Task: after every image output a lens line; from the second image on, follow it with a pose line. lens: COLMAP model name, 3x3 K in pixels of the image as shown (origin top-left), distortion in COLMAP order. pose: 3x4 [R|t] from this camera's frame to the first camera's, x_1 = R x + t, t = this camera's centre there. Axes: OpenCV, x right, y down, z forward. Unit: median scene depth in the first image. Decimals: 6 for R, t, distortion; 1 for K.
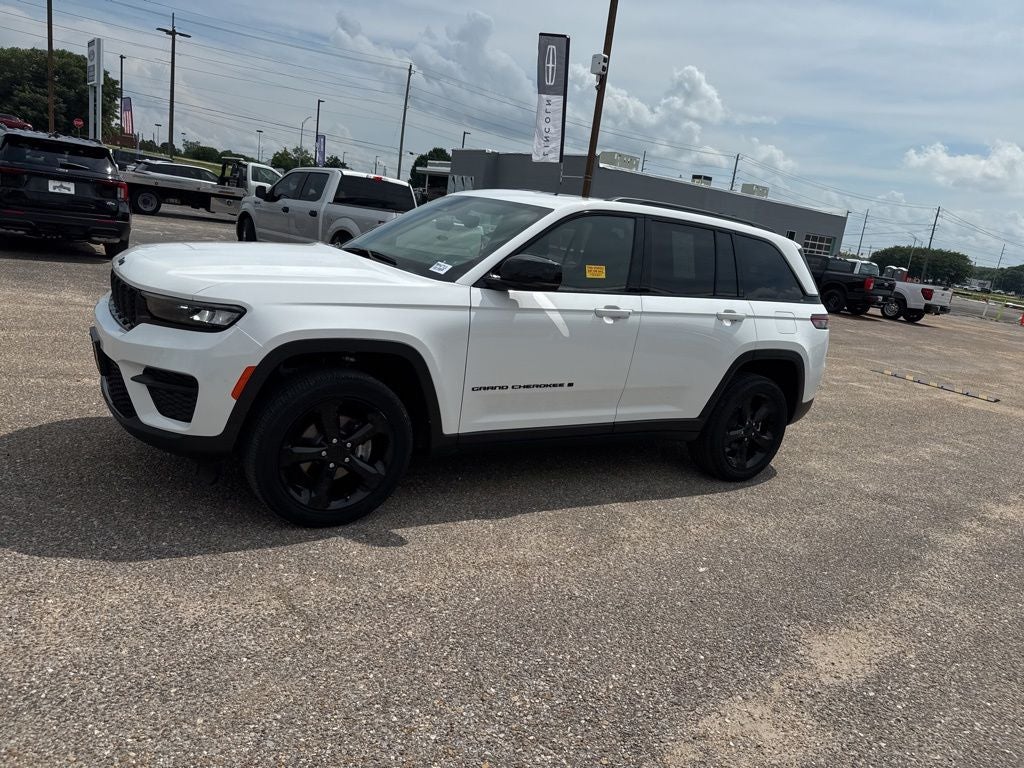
lens RADIAL K [[724.4, 0, 513.1], [0, 724.4, 386.5], [0, 0, 1]] dist [0.030424, -0.042427]
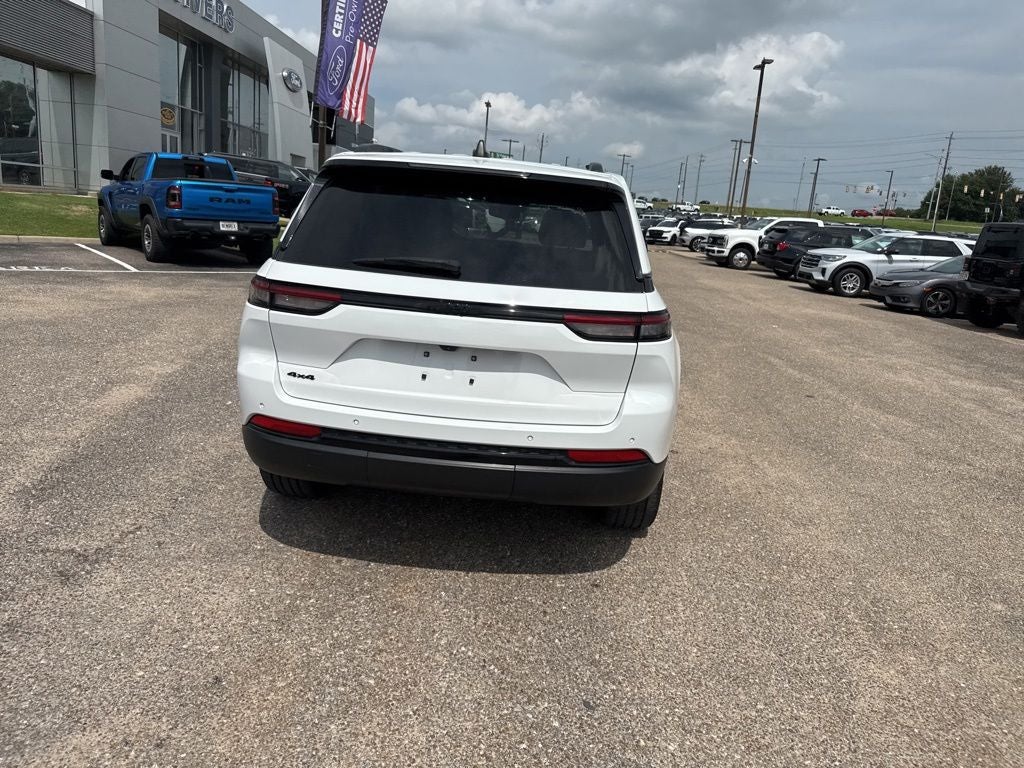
lens RADIAL K [[728.4, 0, 497.3], [0, 728.4, 381.2], [0, 0, 1]] dist [0.021448, -0.040306]
pose [[-0.581614, -0.001003, -0.813464, 0.952438], [-0.339835, 0.908855, 0.241857, -0.270718], [0.739079, 0.417111, -0.528943, 1.802886]]
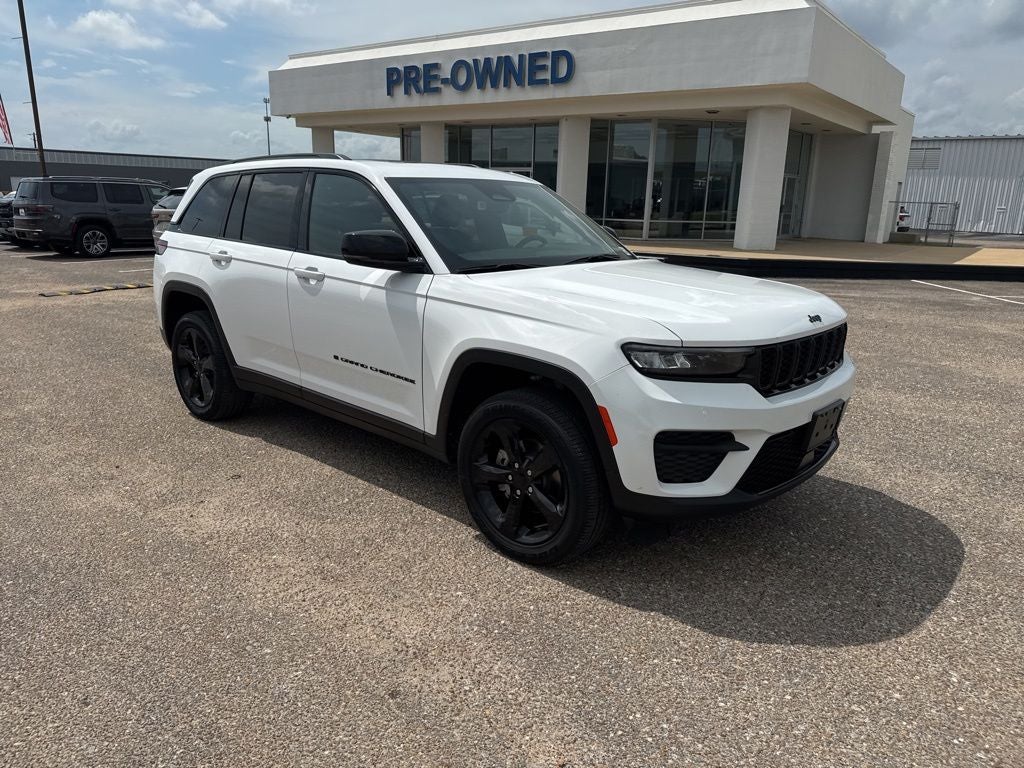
lens RADIAL K [[718.4, 0, 511.4], [0, 718.4, 382.5], [0, 0, 1]] dist [0.026262, -0.035827]
pose [[-0.252050, -0.377376, 0.891099, -1.017032], [0.161364, 0.891547, 0.423208, -0.430990], [-0.954166, 0.250461, -0.163820, 1.232499]]
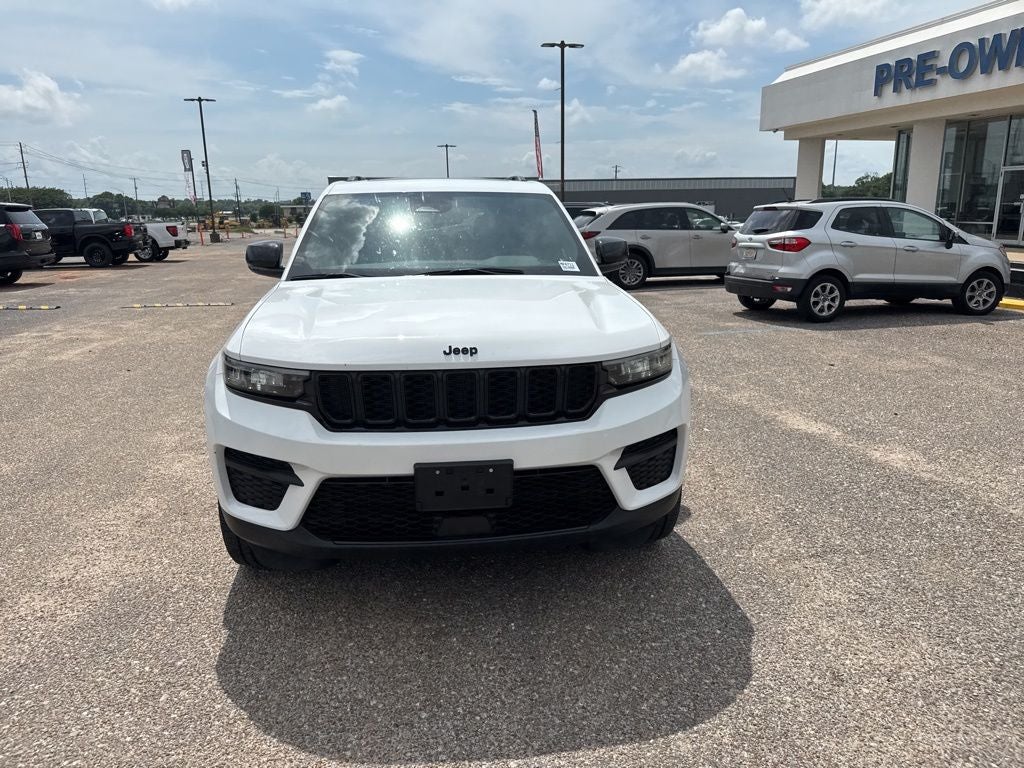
lens RADIAL K [[730.2, 0, 511.0], [0, 730.2, 376.7], [0, 0, 1]] dist [0.000277, -0.009859]
pose [[0.434799, -0.336700, 0.835214, -0.901198], [0.273828, 0.932988, 0.233564, -0.242411], [-0.857886, 0.127152, 0.497860, 0.507038]]
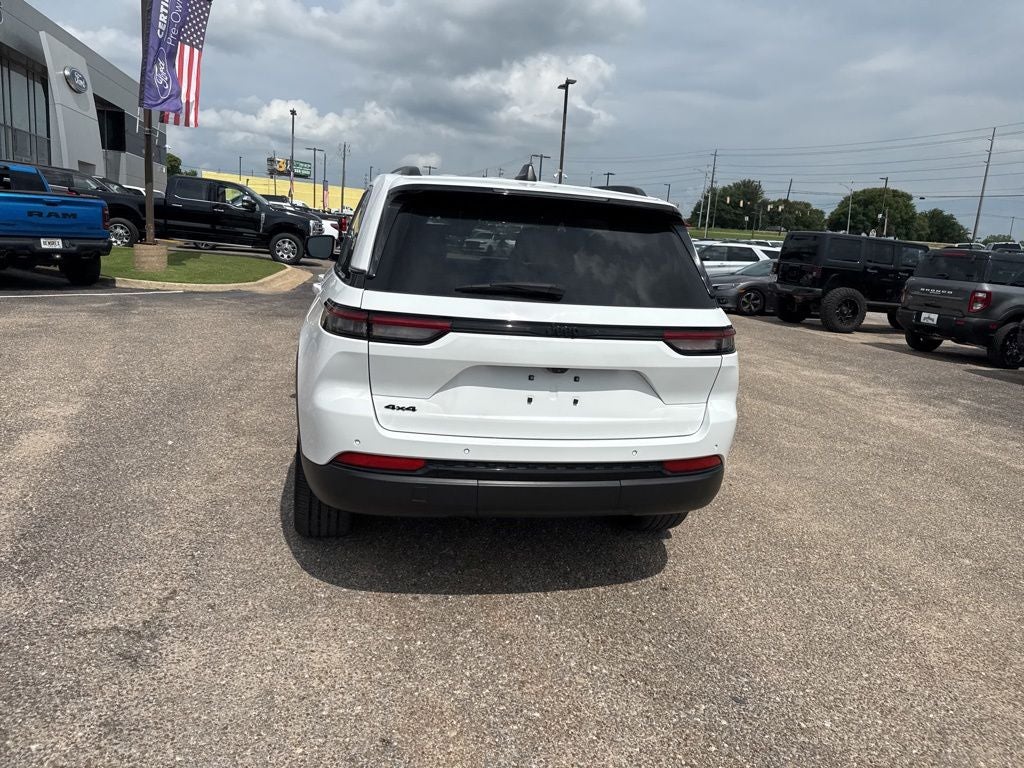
lens RADIAL K [[728.4, 0, 497.3], [0, 728.4, 381.2], [0, 0, 1]] dist [0.021448, -0.040306]
pose [[-0.354406, 0.017311, -0.934931, 1.072471], [-0.331271, 0.932660, 0.142844, -0.196541], [0.874446, 0.360341, -0.324806, 1.595210]]
